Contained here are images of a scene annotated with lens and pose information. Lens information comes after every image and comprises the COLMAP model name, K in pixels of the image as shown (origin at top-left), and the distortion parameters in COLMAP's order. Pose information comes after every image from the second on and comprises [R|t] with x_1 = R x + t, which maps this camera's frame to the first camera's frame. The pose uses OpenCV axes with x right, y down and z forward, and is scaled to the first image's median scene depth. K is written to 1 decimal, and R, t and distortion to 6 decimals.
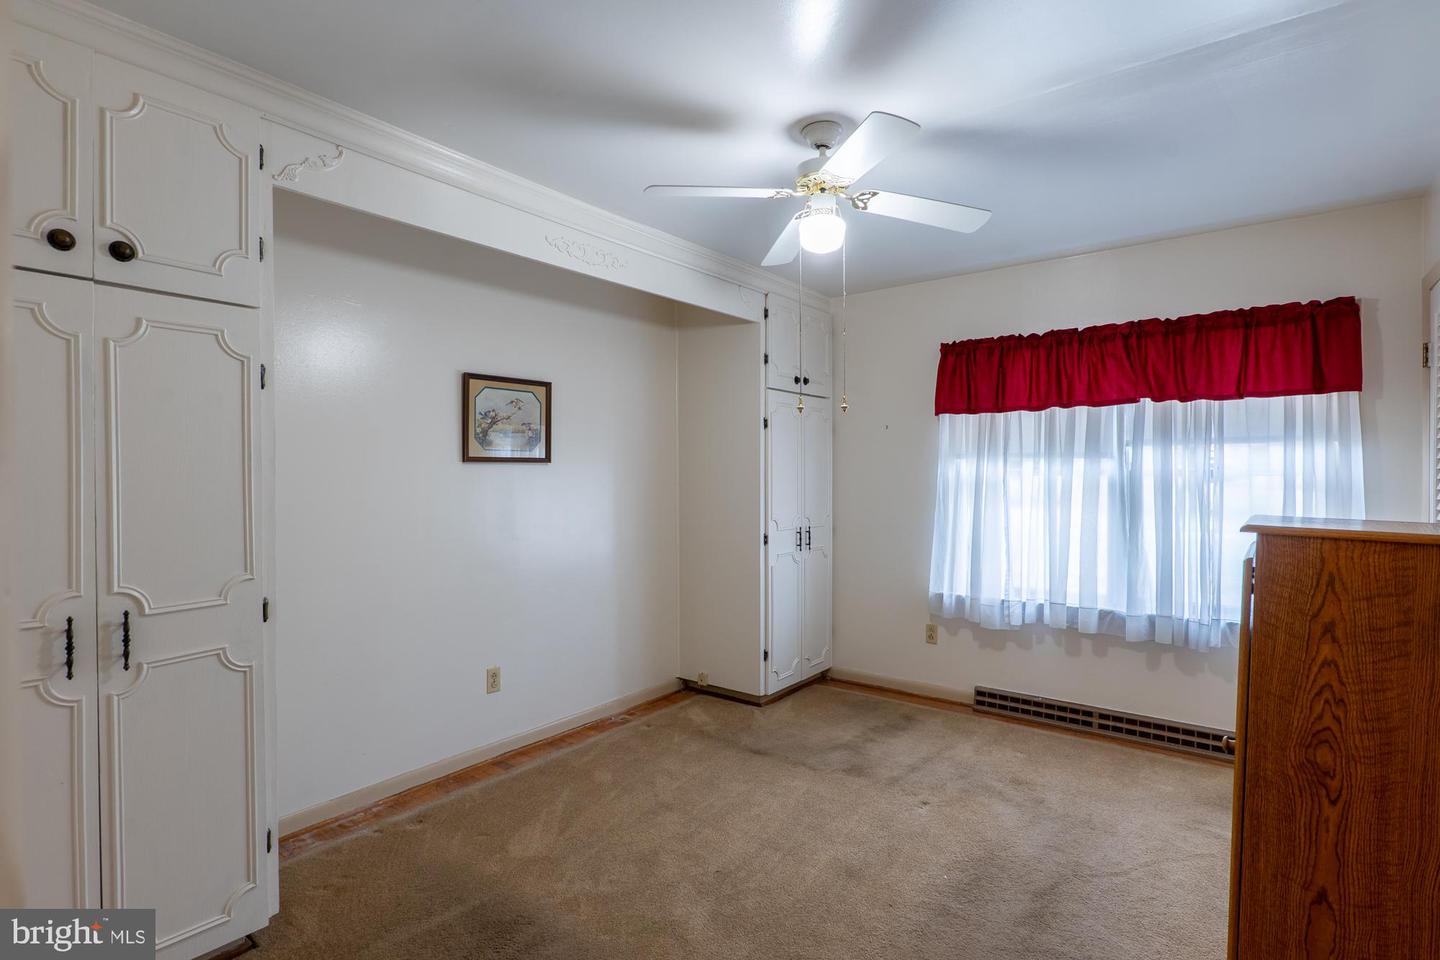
lens RADIAL K [[719.4, 0, 723.8], [0, 719.4, 484.4], [0, 0, 1]] dist [0.000153, -0.000255]
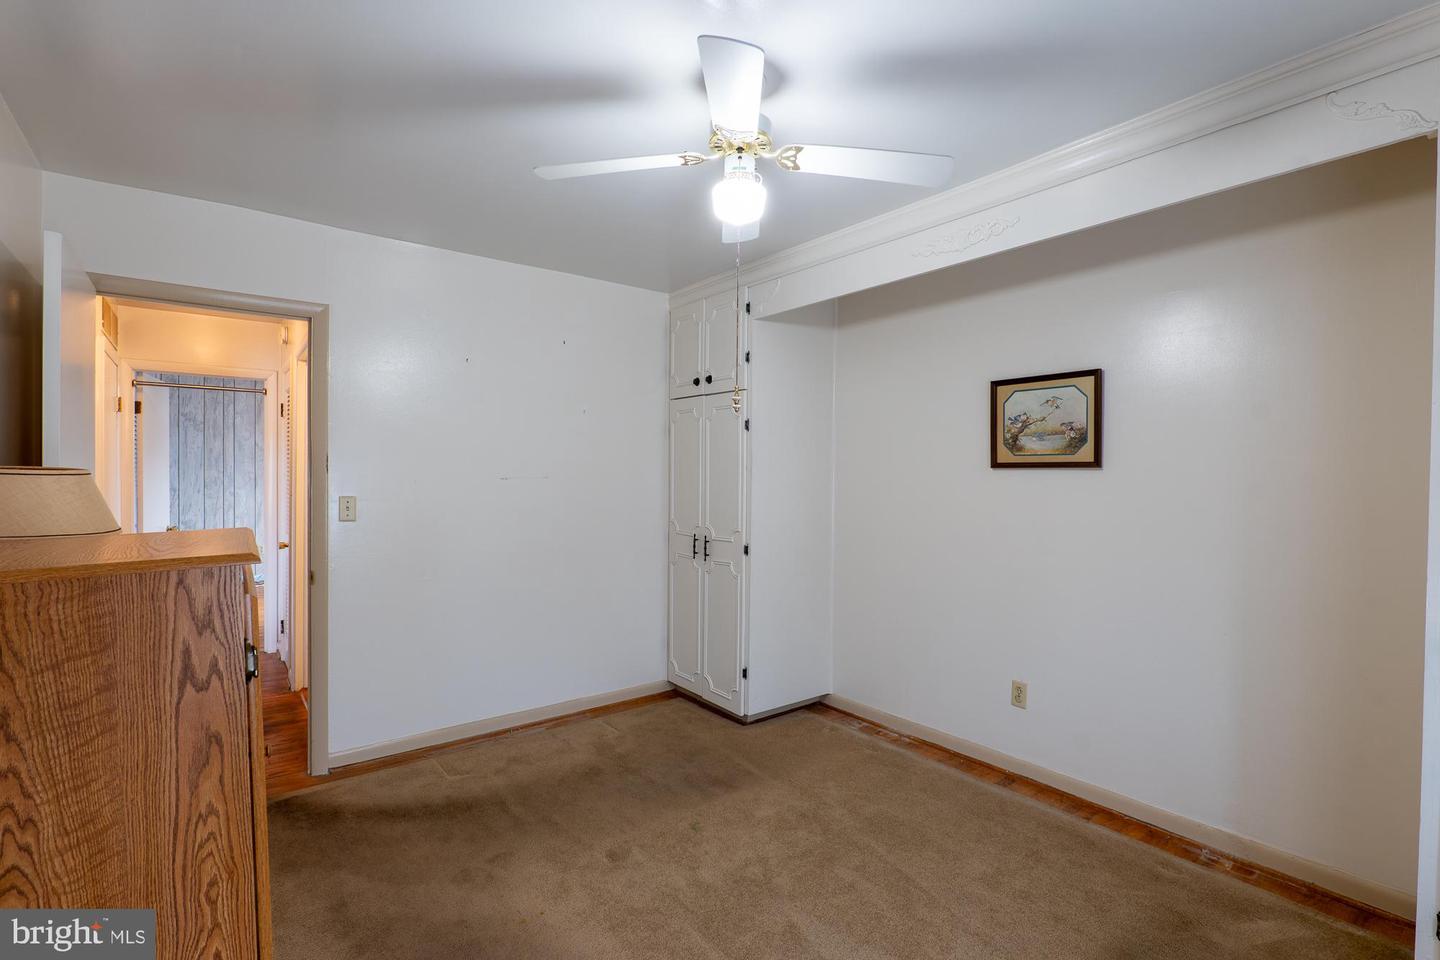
lens RADIAL K [[683.3, 0, 730.0], [0, 683.3, 481.9], [0, 0, 1]] dist [-0.032569, 0.011885]
pose [[-0.266413, 0.010284, -0.963804, 0.668292], [-0.023730, 0.999570, 0.017225, -0.018681], [0.963567, 0.027460, -0.266054, 0.880847]]
